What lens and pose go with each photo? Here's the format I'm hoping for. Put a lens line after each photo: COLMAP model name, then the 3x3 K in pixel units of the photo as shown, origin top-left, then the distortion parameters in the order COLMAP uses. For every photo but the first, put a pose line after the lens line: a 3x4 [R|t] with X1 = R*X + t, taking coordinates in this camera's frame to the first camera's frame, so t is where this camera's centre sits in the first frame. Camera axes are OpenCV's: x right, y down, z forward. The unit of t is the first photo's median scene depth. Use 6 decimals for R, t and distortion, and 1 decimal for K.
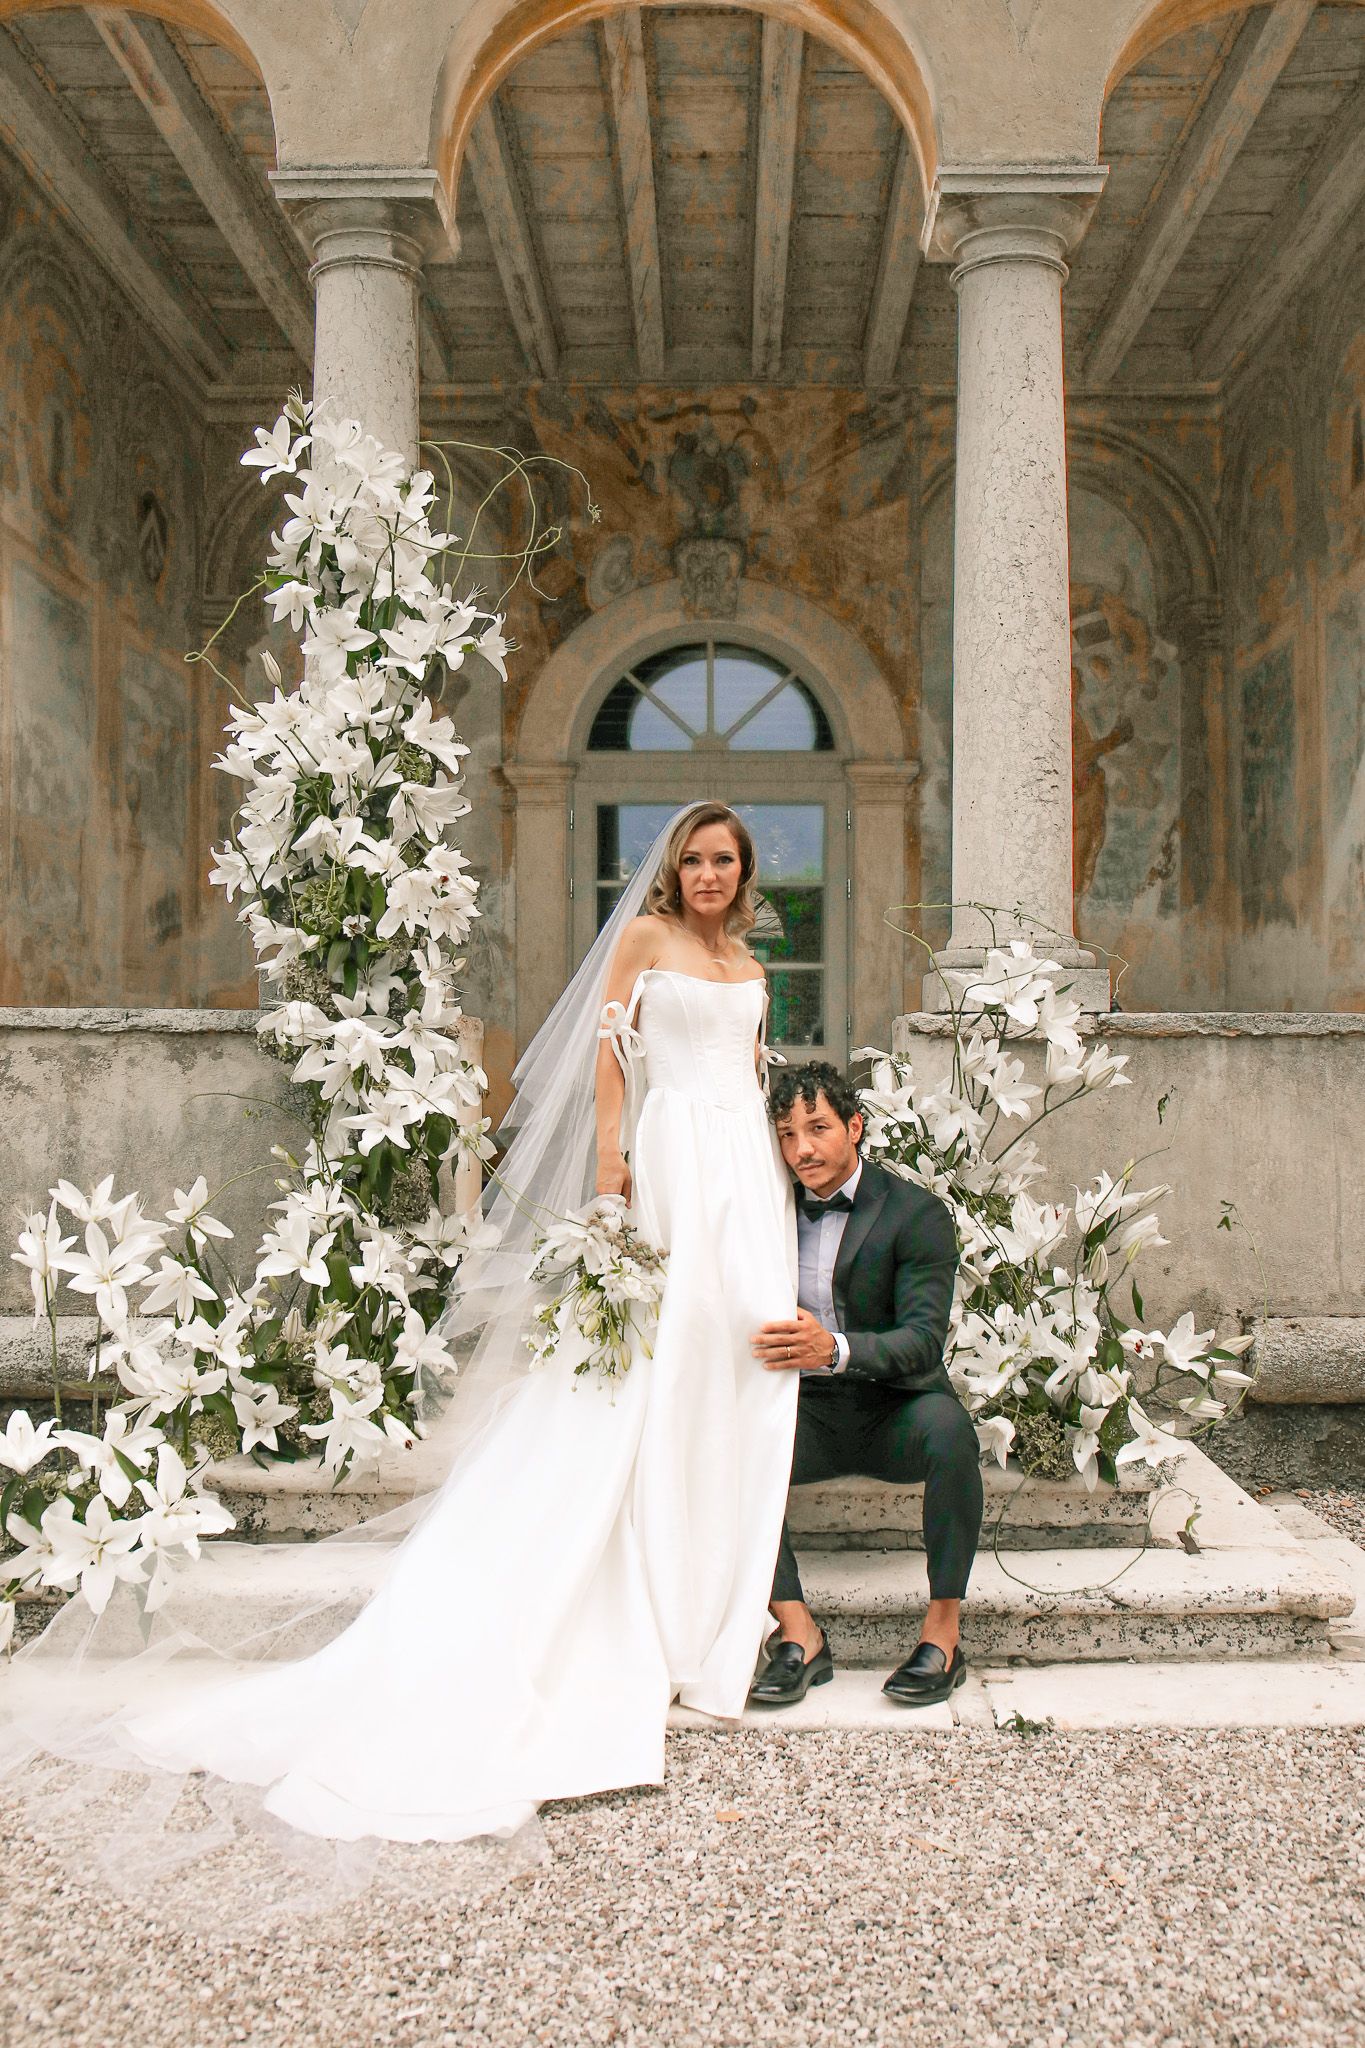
lens RADIAL K [[1739.4, 0, 685.1], [0, 1739.4, 1029.9], [0, 0, 1]] dist [-0.007934, -0.001759]
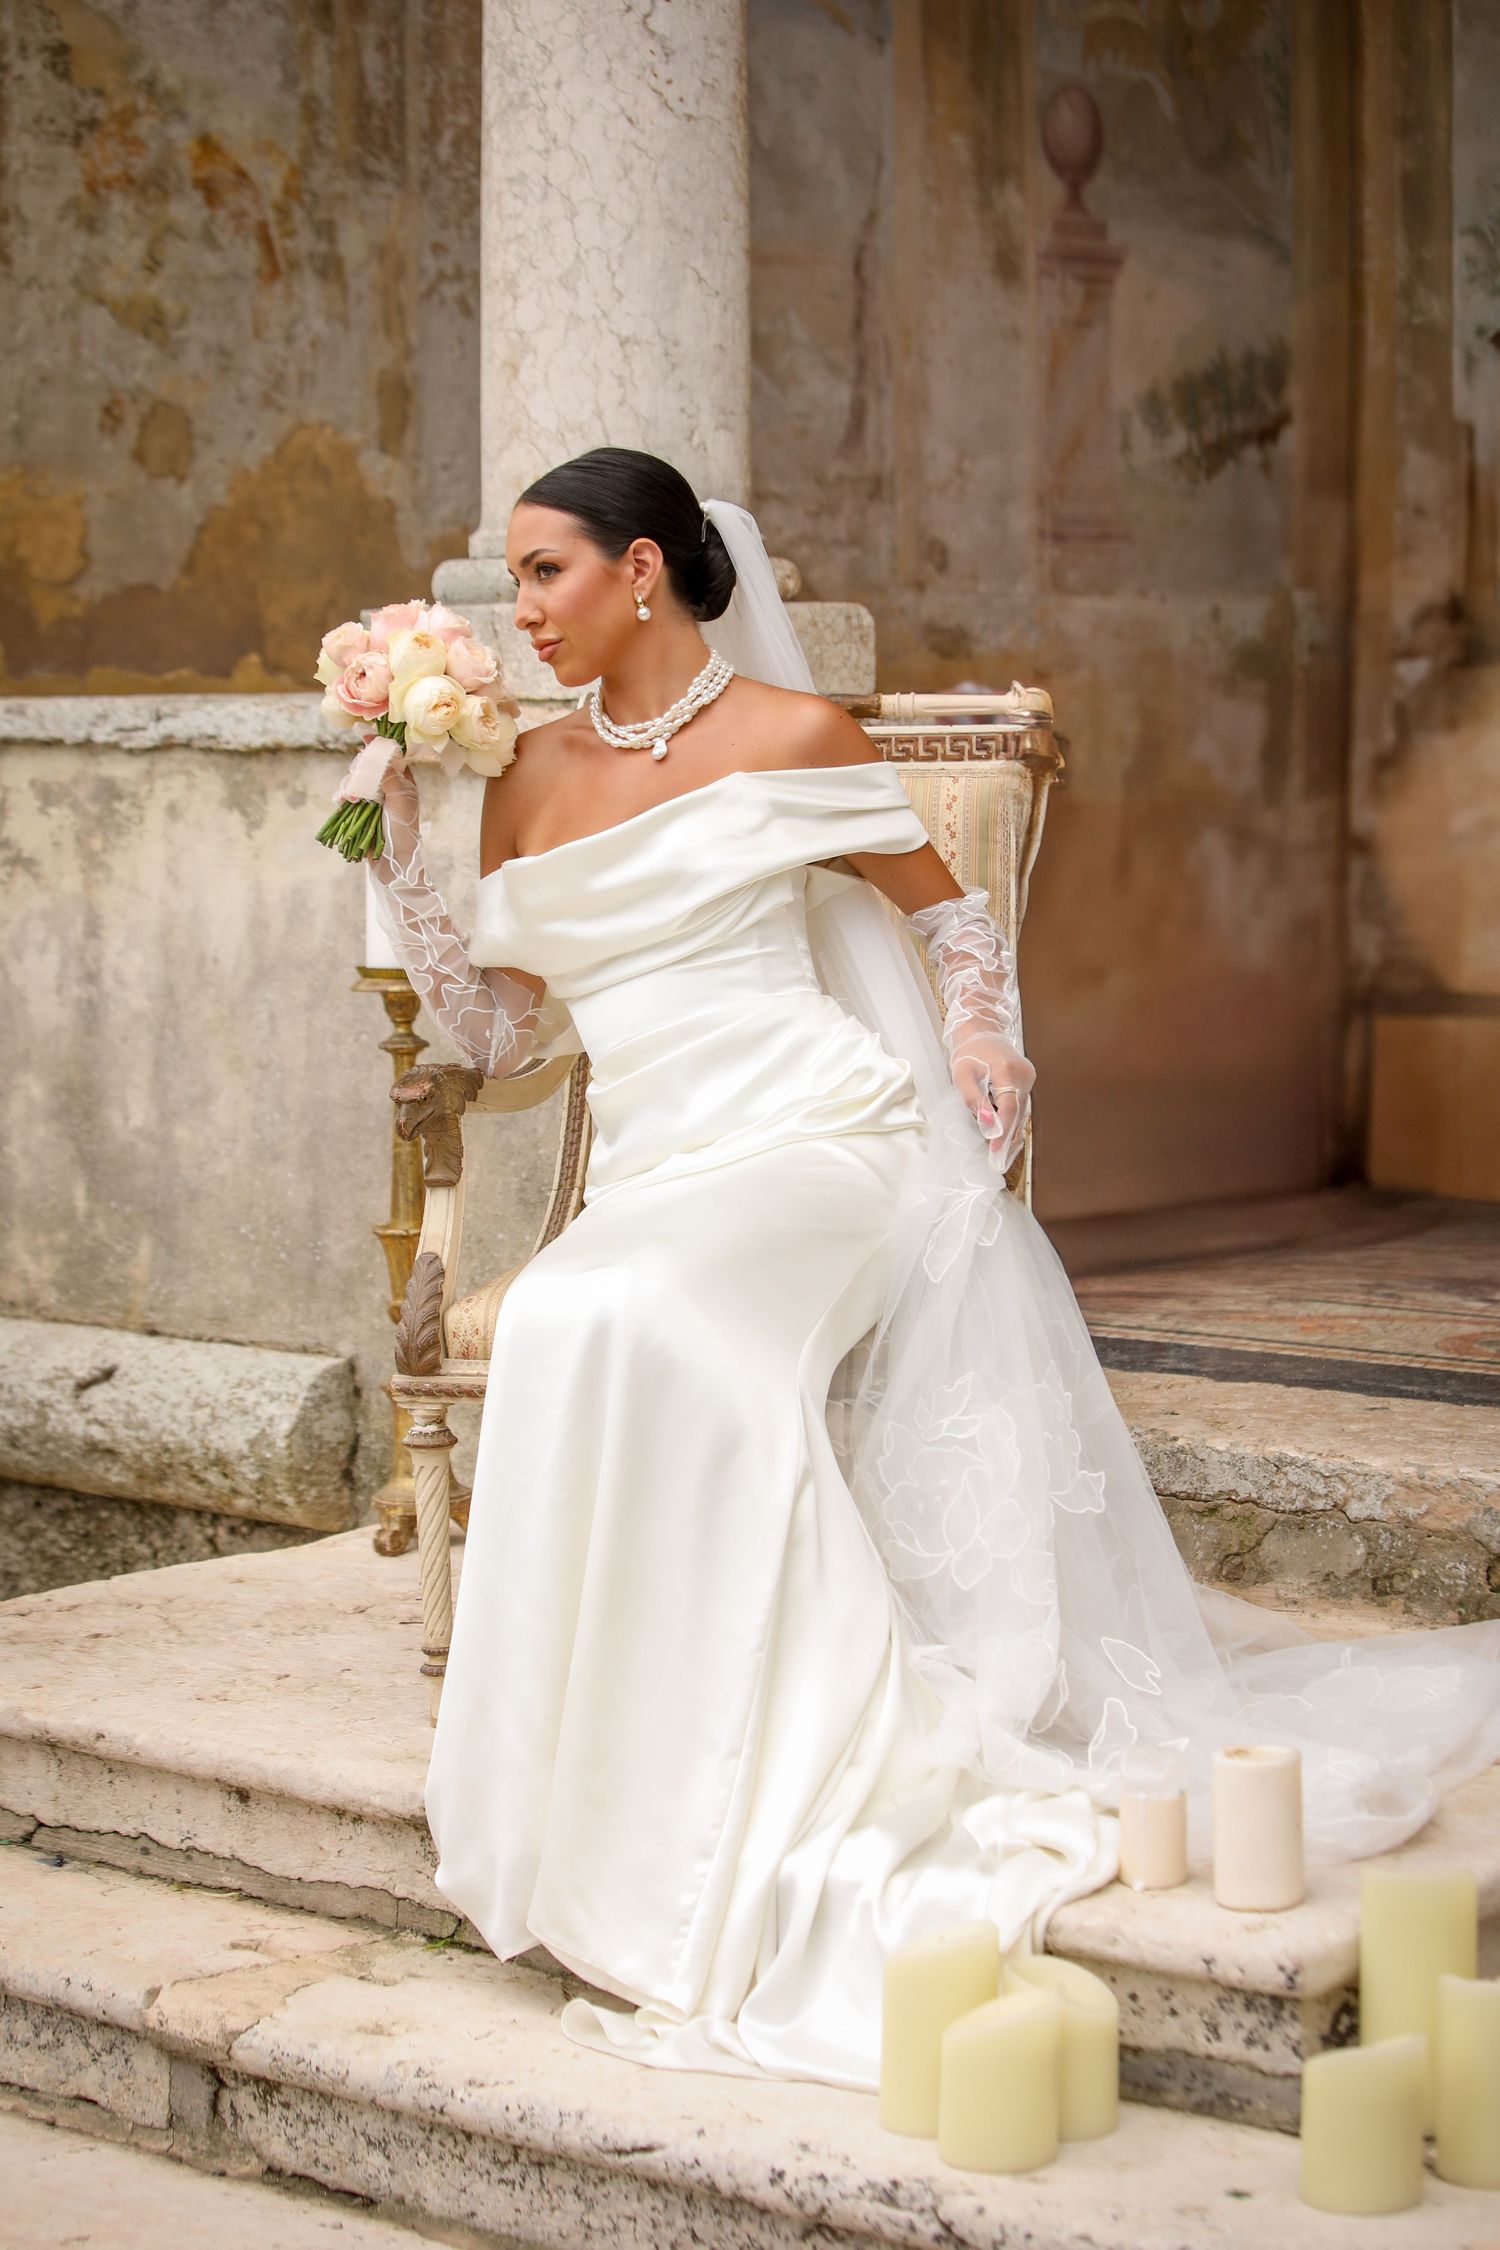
lens RADIAL K [[4460.4, 0, 749.9], [0, 4460.4, 1124.7], [0, 0, 1]] dist [-0.190562, 0.000000]
pose [[0.789814, 0.052911, -0.611060, 0.560562], [0.018797, 0.993716, 0.110340, -0.027750], [0.613058, -0.098634, 0.783857, 0.128929]]
